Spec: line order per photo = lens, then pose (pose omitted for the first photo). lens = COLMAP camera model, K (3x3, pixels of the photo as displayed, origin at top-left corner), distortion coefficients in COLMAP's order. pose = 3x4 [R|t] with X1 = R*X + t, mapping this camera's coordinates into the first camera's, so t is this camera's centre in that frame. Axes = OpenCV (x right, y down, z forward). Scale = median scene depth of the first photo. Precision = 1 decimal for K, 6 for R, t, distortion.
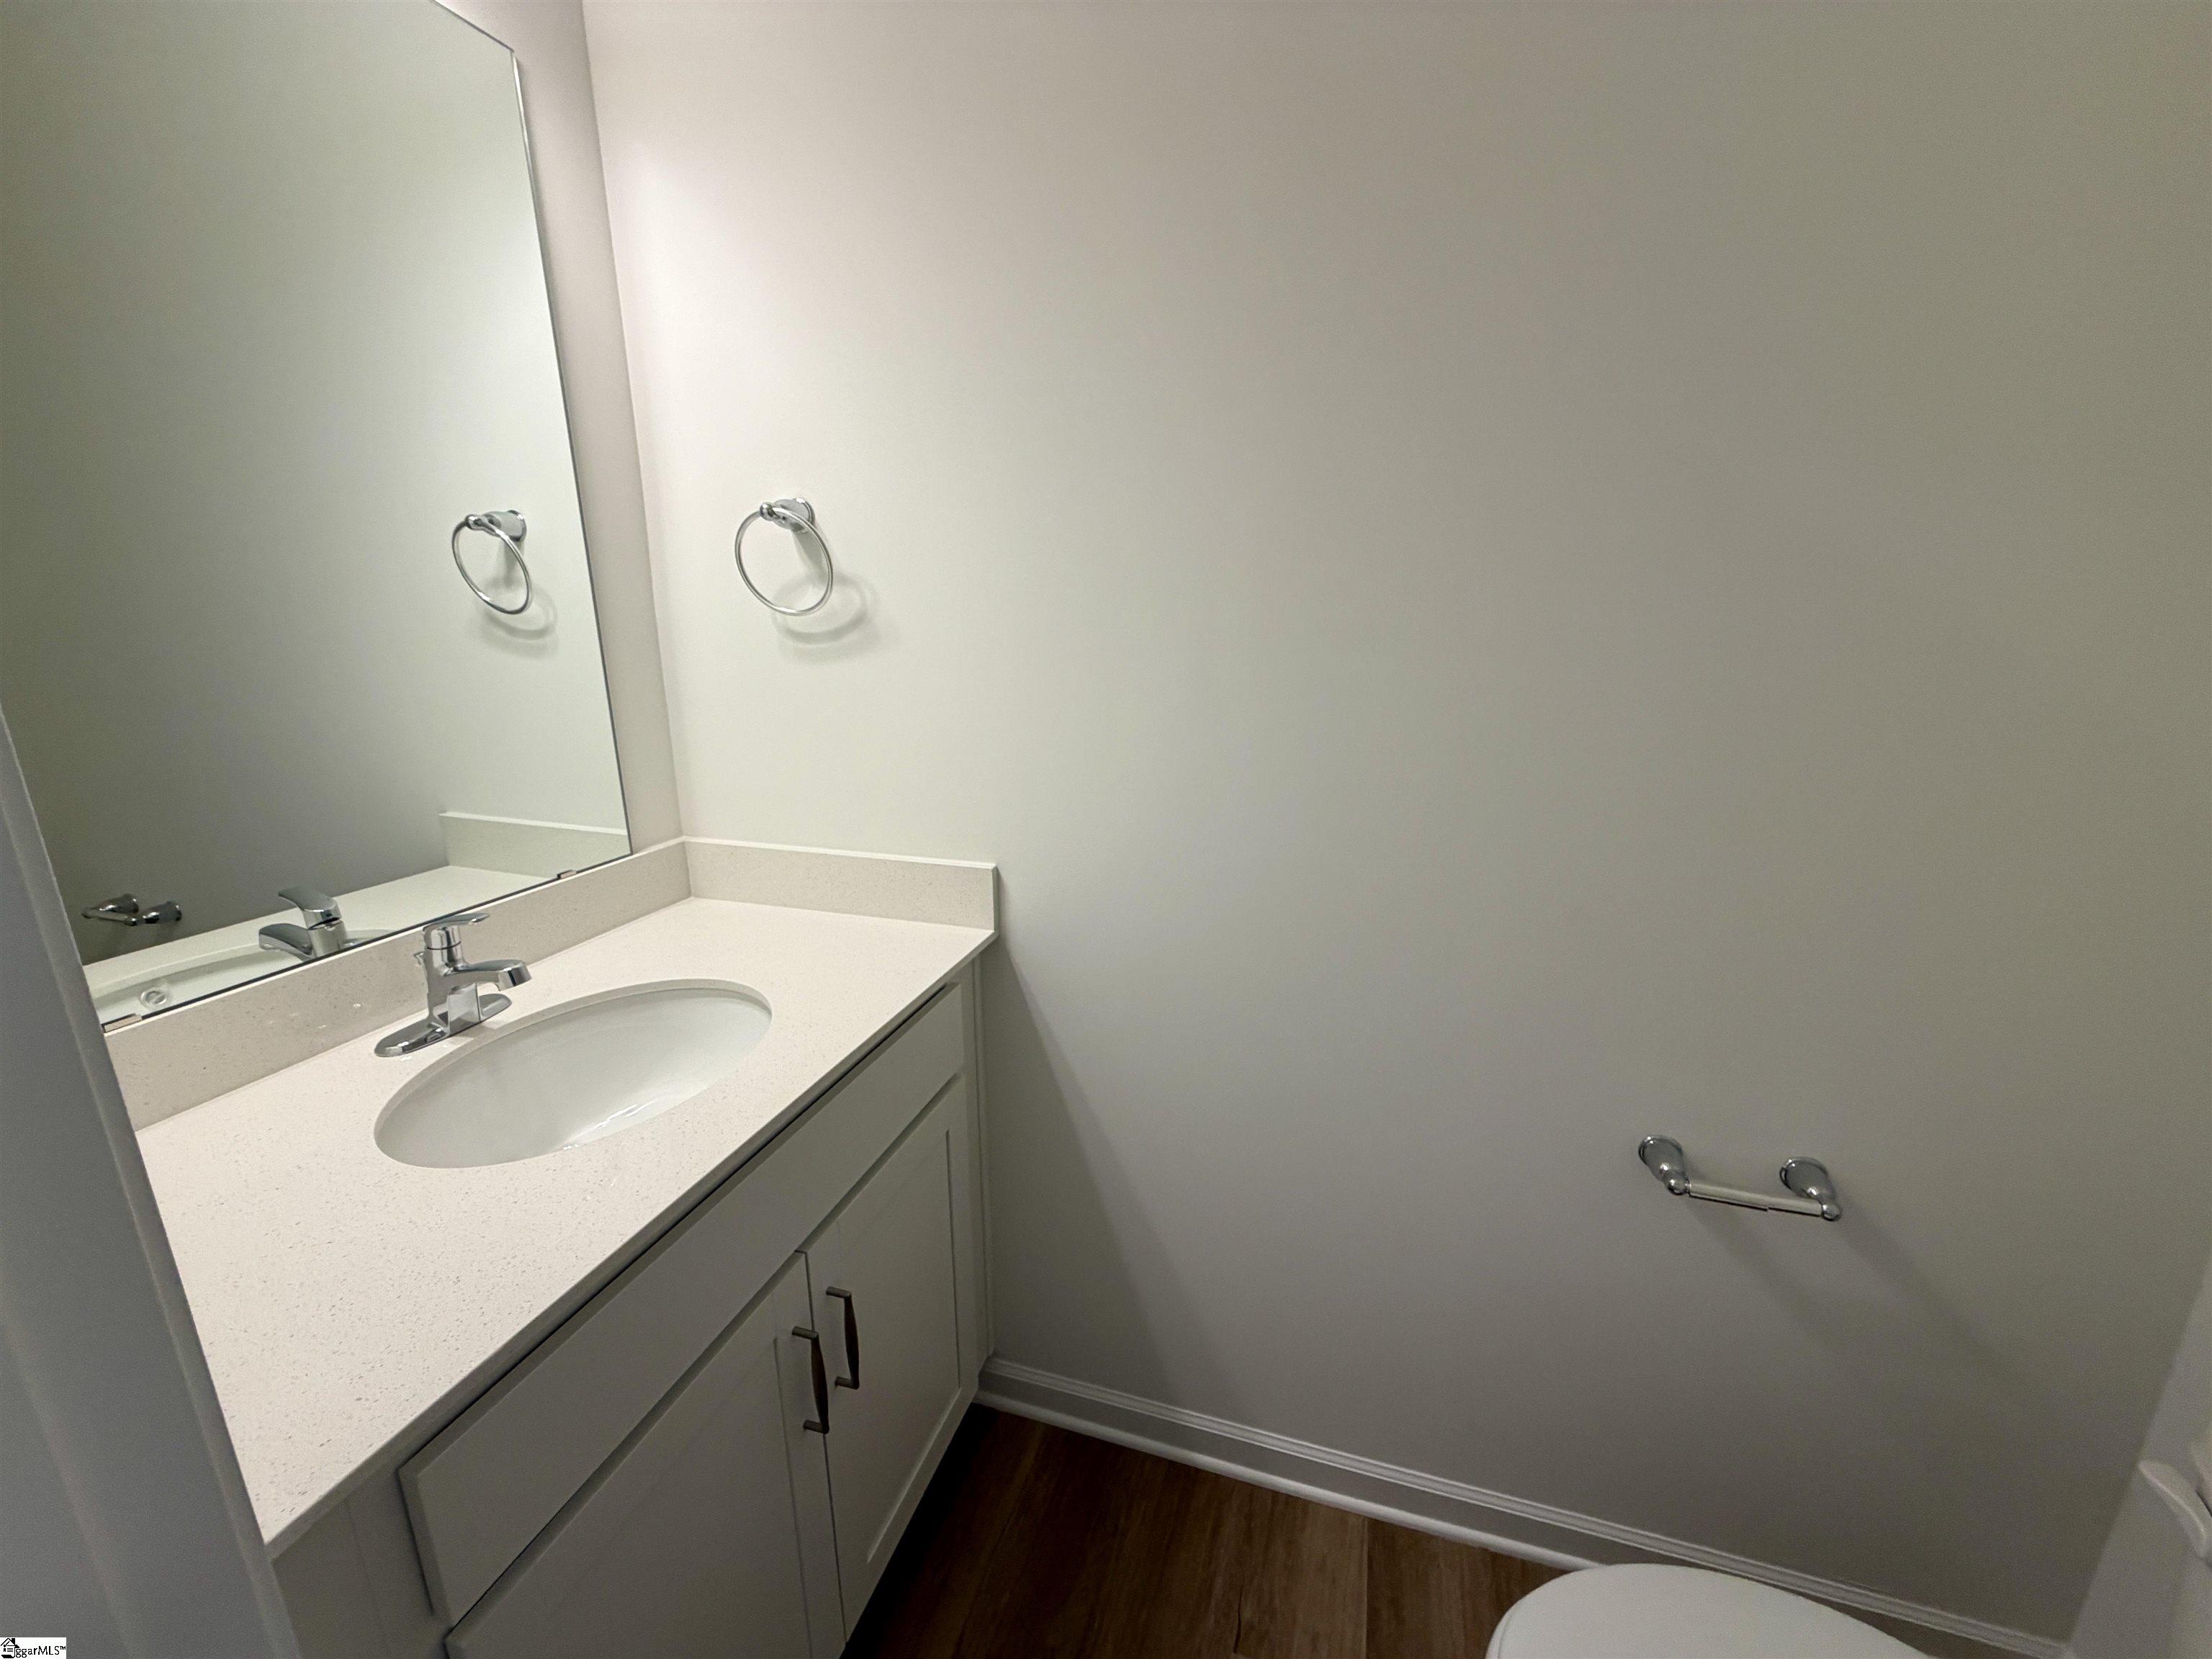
lens RADIAL K [[898.5, 0, 1101.0], [0, 898.5, 832.4], [0, 0, 1]] dist [0.001411, 0.000124]
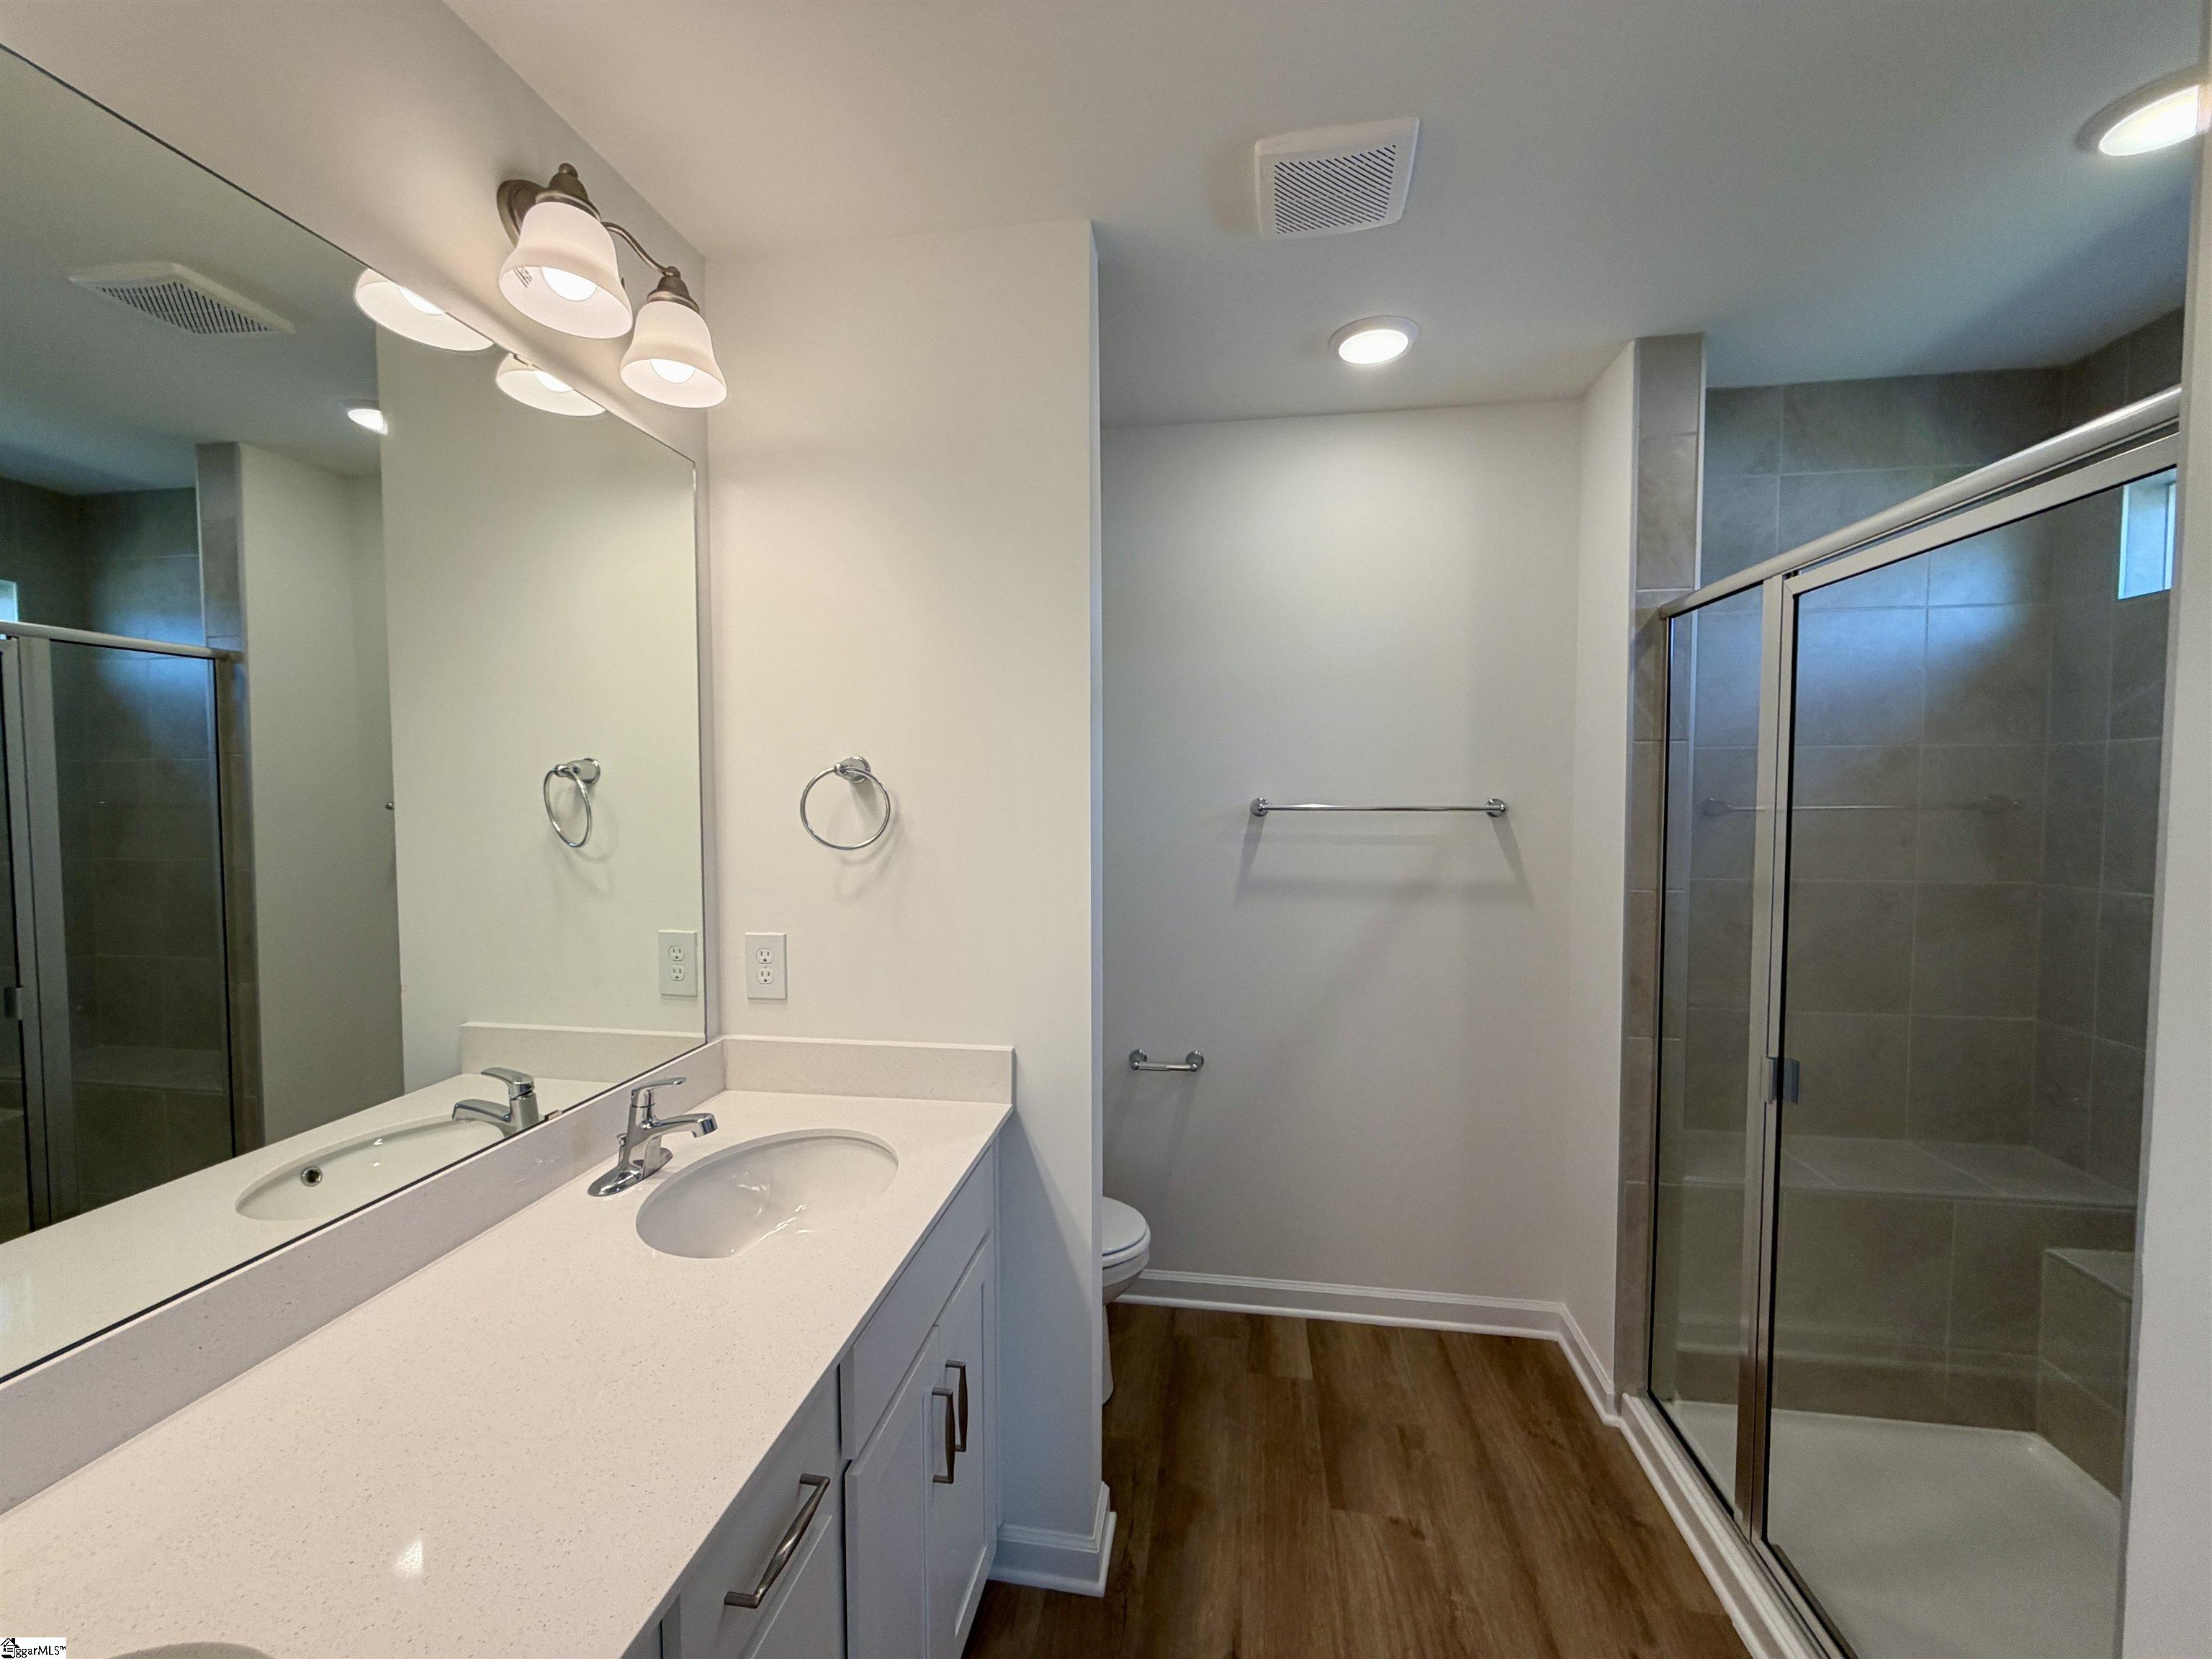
lens RADIAL K [[898.5, 0, 1101.0], [0, 898.5, 832.4], [0, 0, 1]] dist [0.001411, 0.000124]
pose [[0.996460, -0.008135, 0.083675, -0.141132], [0.026881, 0.973887, -0.225436, 0.042355], [-0.079656, 0.226887, 0.970658, -0.342192]]
